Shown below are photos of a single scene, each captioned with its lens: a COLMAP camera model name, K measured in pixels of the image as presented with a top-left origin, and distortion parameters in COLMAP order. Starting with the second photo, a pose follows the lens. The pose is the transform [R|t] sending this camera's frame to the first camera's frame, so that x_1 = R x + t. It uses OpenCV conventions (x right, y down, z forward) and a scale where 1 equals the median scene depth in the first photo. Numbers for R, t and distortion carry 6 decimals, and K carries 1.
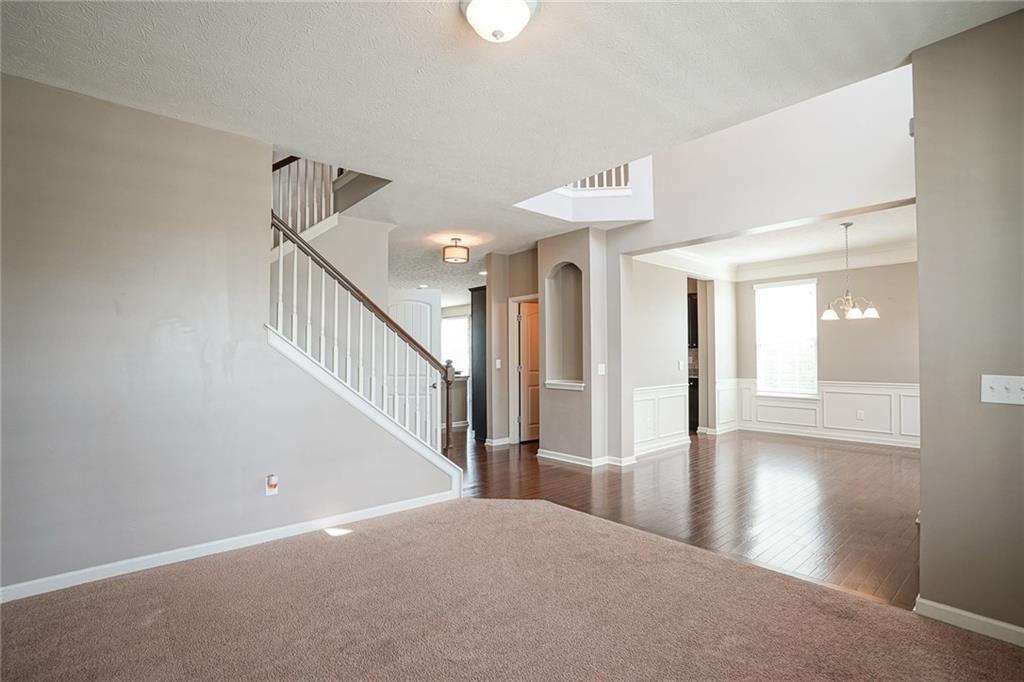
lens RADIAL K [[474.5, 0, 493.8], [0, 474.5, 345.3], [0, 0, 1]] dist [-0.021907, 0.004231]
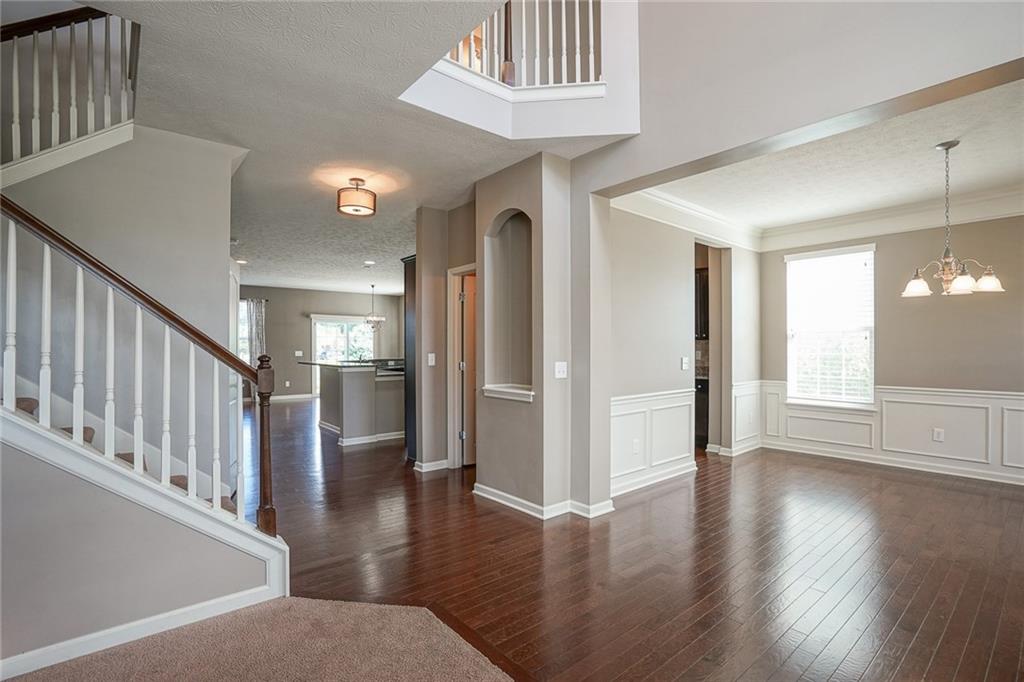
lens RADIAL K [[474.5, 0, 490.8], [0, 474.5, 346.4], [0, 0, 1]] dist [-0.021907, 0.004231]
pose [[0.999748, 0.005192, -0.021849, 0.125072], [-0.004808, 0.999834, 0.017581, 0.005819], [0.021936, -0.017472, 0.999607, 0.294478]]
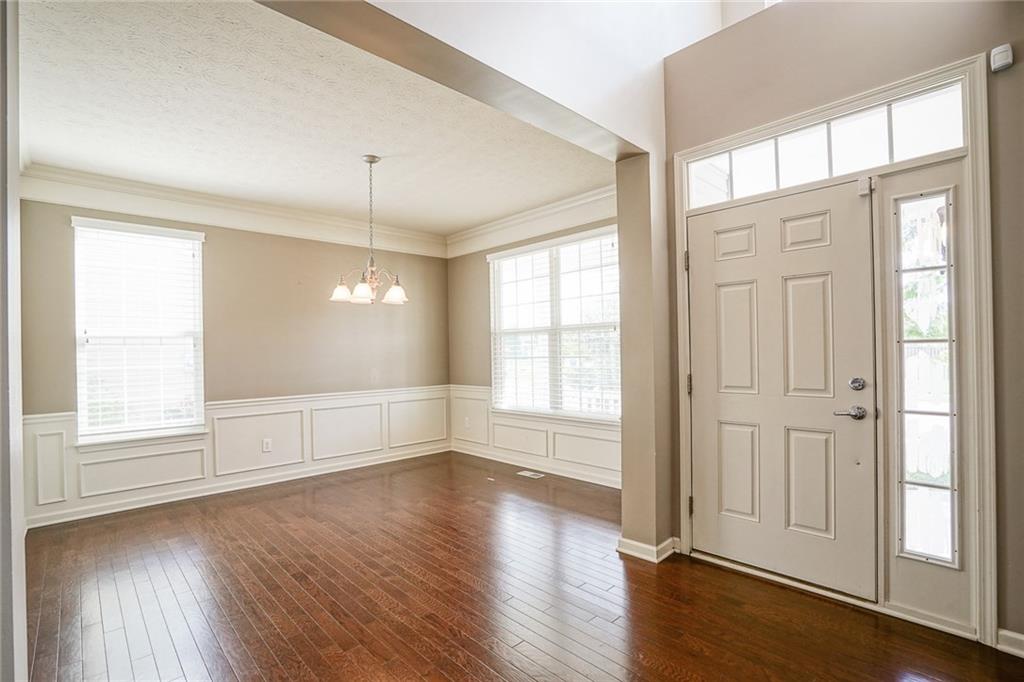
lens RADIAL K [[474.5, 0, 508.9], [0, 474.5, 346.5], [0, 0, 1]] dist [-0.021907, 0.004231]
pose [[-0.049228, 0.015166, 0.998672, 0.068696], [-0.003706, 0.999875, -0.015367, 0.012675], [-0.998781, -0.004458, -0.049165, 0.706237]]
